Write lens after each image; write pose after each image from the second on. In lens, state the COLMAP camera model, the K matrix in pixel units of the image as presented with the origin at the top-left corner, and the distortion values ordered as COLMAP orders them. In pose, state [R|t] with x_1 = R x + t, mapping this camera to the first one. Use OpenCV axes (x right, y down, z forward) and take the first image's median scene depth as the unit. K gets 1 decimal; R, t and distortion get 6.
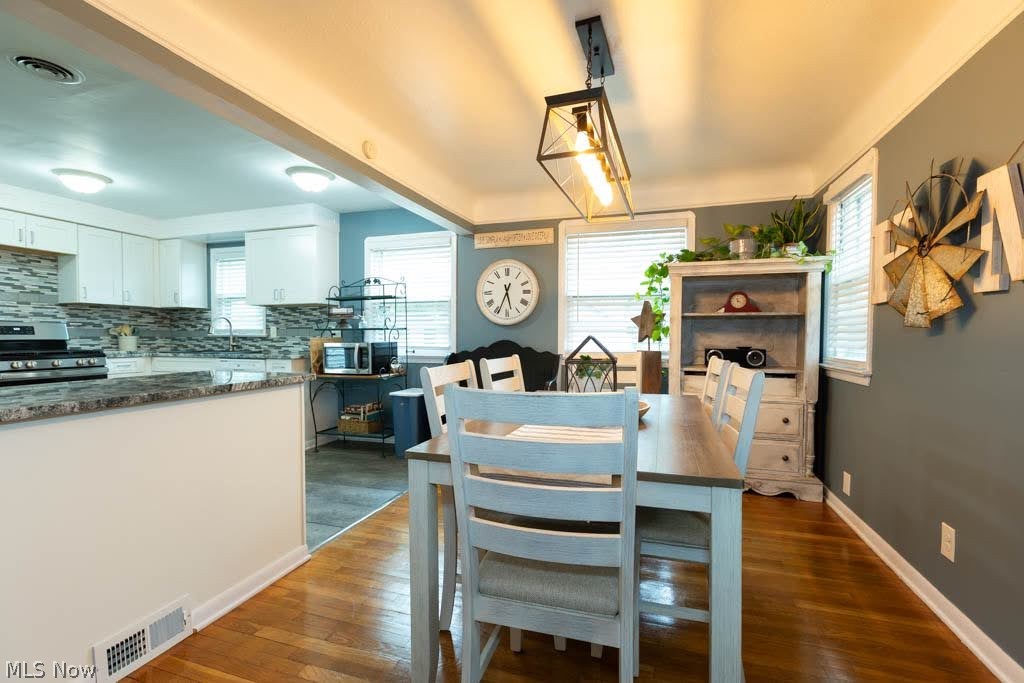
lens RADIAL K [[456.5, 0, 513.8], [0, 456.5, 346.9], [0, 0, 1]] dist [0.003742, -0.000921]
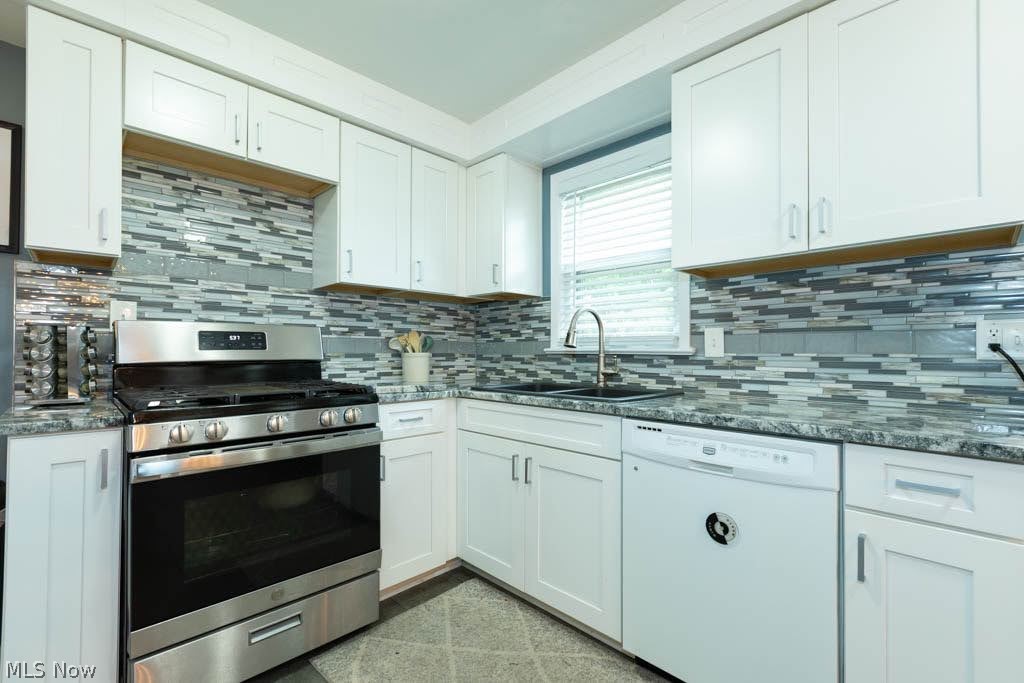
lens RADIAL K [[456.5, 0, 514.6], [0, 456.5, 346.1], [0, 0, 1]] dist [0.003742, -0.000921]
pose [[0.890905, -0.004679, -0.454165, -0.603718], [-0.010665, 0.999456, -0.031219, -0.018961], [0.454064, 0.032656, 0.890371, 0.698503]]
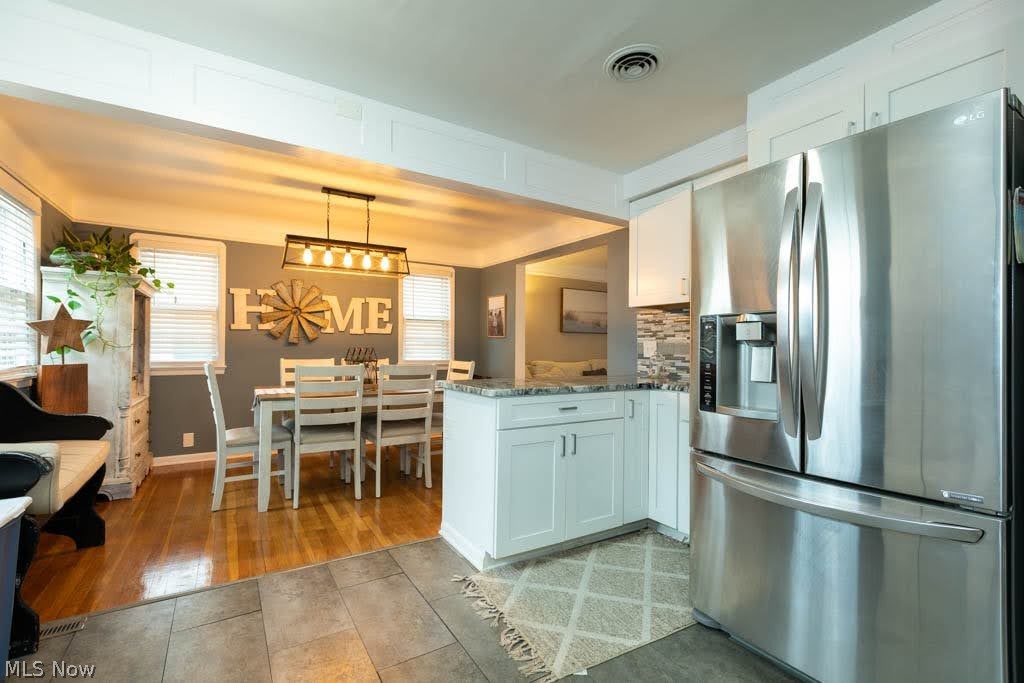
lens RADIAL K [[456.5, 0, 514.1], [0, 456.5, 344.8], [0, 0, 1]] dist [0.003742, -0.000921]
pose [[-0.768170, -0.004954, 0.640227, -0.734399], [0.007724, 0.999826, 0.017004, -0.029868], [-0.640199, 0.018007, -0.767998, 0.963061]]
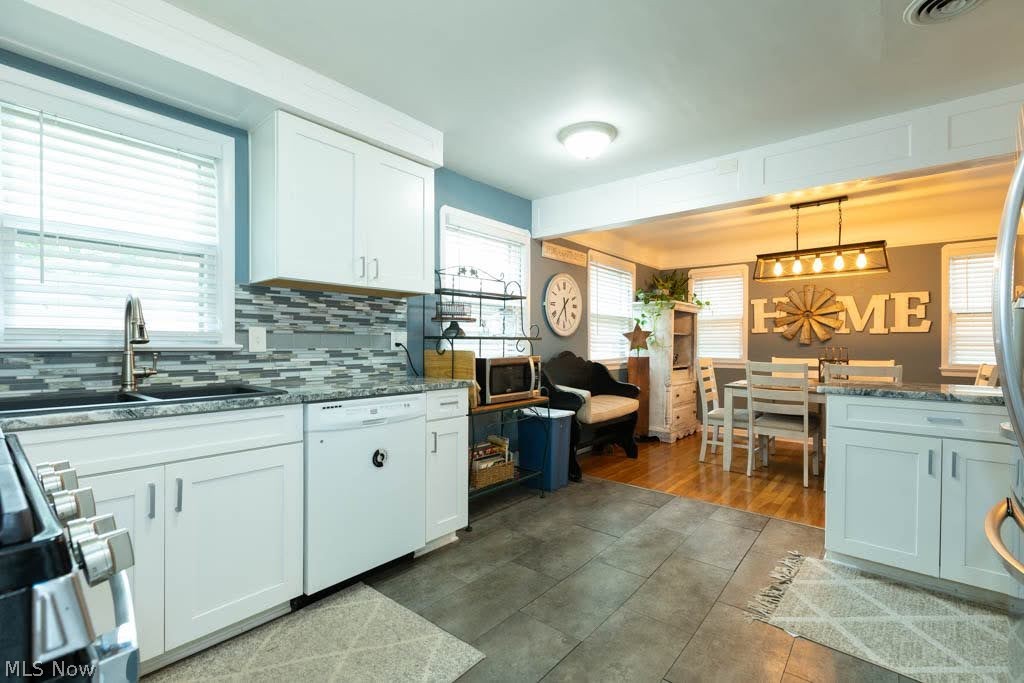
lens RADIAL K [[456.5, 0, 511.8], [0, 456.5, 345.4], [0, 0, 1]] dist [0.003742, -0.000921]
pose [[0.371743, -0.001677, 0.928334, -1.026677], [0.019569, 0.999790, -0.006030, -0.023069], [-0.928129, 0.020408, 0.371698, 0.721916]]
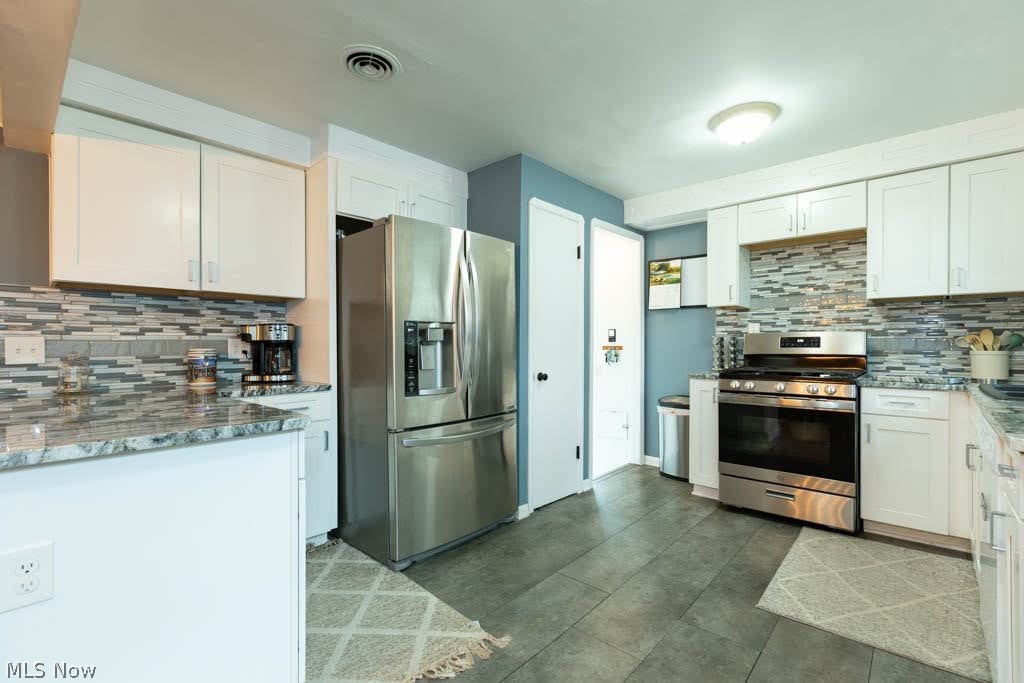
lens RADIAL K [[456.5, 0, 511.6], [0, 456.5, 343.1], [0, 0, 1]] dist [0.003742, -0.000921]
pose [[-0.408736, -0.004309, -0.912643, -0.149219], [-0.021773, 0.999750, 0.005031, -0.027439], [0.912393, 0.021927, -0.408727, 0.848912]]
